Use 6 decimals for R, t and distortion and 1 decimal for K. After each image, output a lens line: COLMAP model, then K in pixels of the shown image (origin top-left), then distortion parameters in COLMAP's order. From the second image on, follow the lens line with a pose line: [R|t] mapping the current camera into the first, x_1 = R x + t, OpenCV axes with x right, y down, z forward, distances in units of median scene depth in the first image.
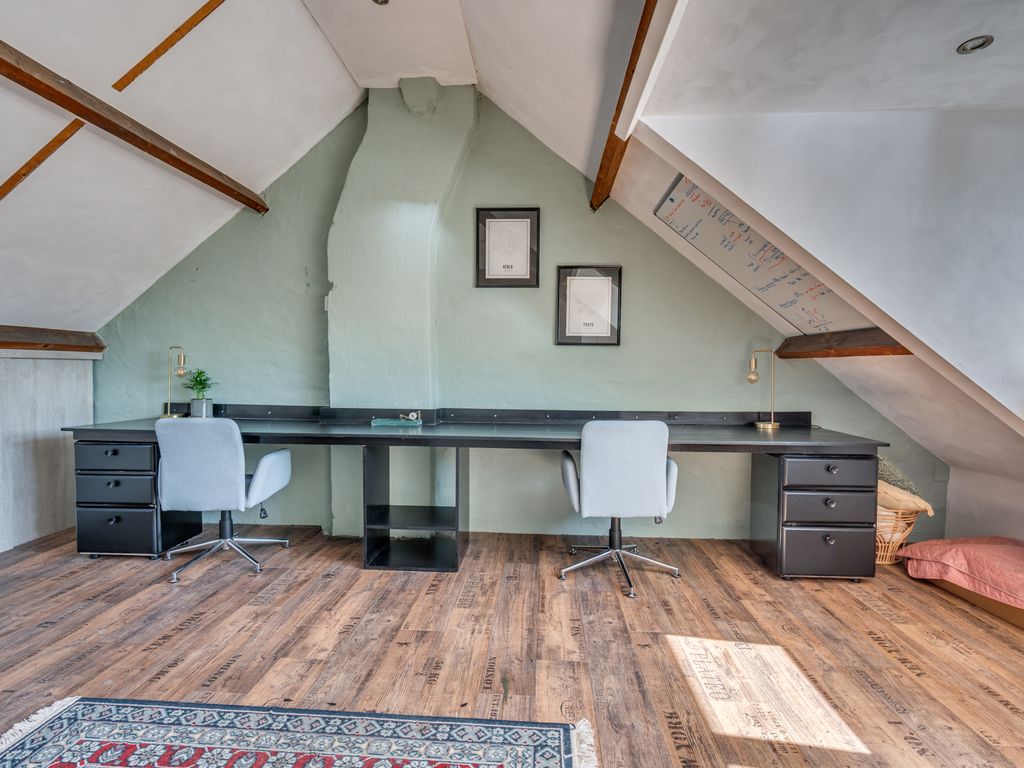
lens RADIAL K [[604.6, 0, 509.7], [0, 604.6, 384.9], [0, 0, 1]] dist [-0.002446, 0.003273]
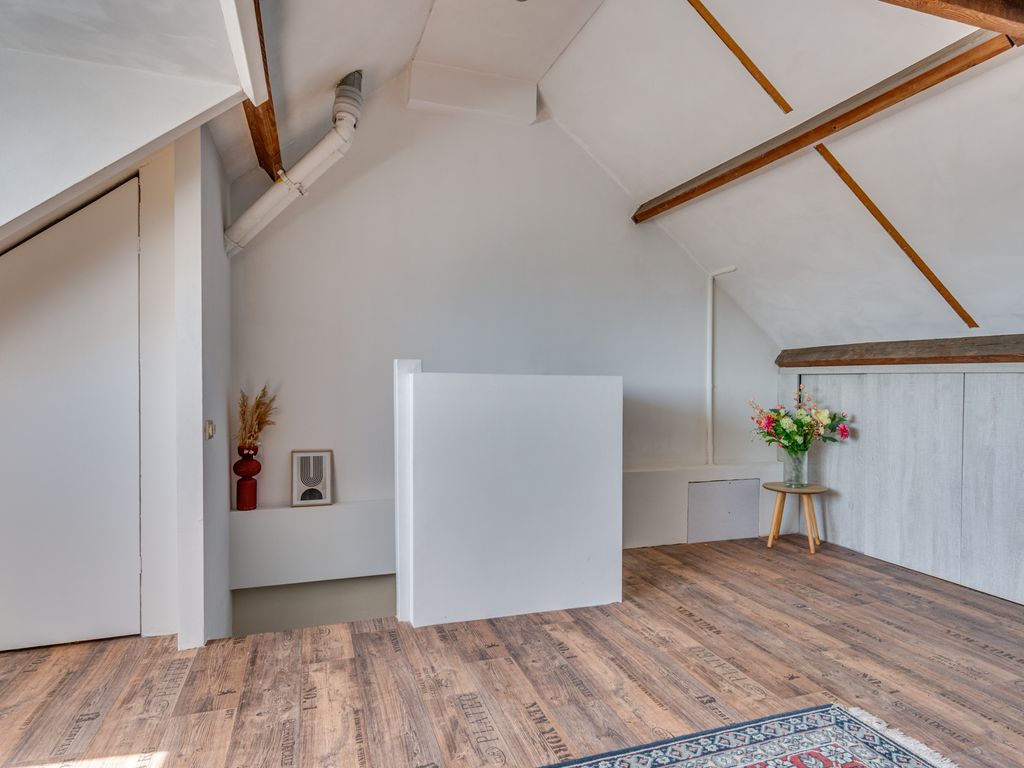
lens RADIAL K [[604.6, 0, 517.9], [0, 604.6, 386.1], [0, 0, 1]] dist [-0.002446, 0.003273]
pose [[-0.926739, -0.016731, -0.375333, 0.159885], [-0.029575, 0.999157, 0.028485, -0.035069], [0.374540, 0.037499, -0.926452, 1.809852]]
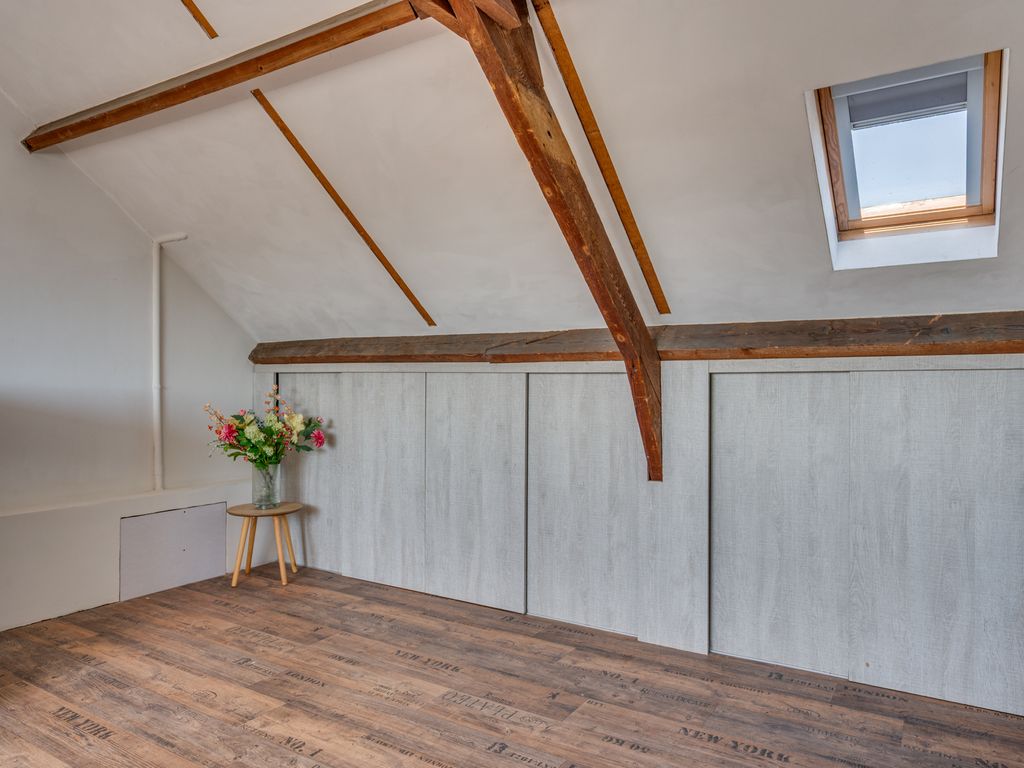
lens RADIAL K [[685.1, 0, 515.7], [0, 685.1, 379.2], [0, 0, 1]] dist [-0.001051, 0.004098]
pose [[-0.491380, -0.022383, -0.870658, -0.054760], [-0.037006, 0.999304, -0.004805, -0.040507], [0.870159, 0.029858, -0.491866, 1.823759]]
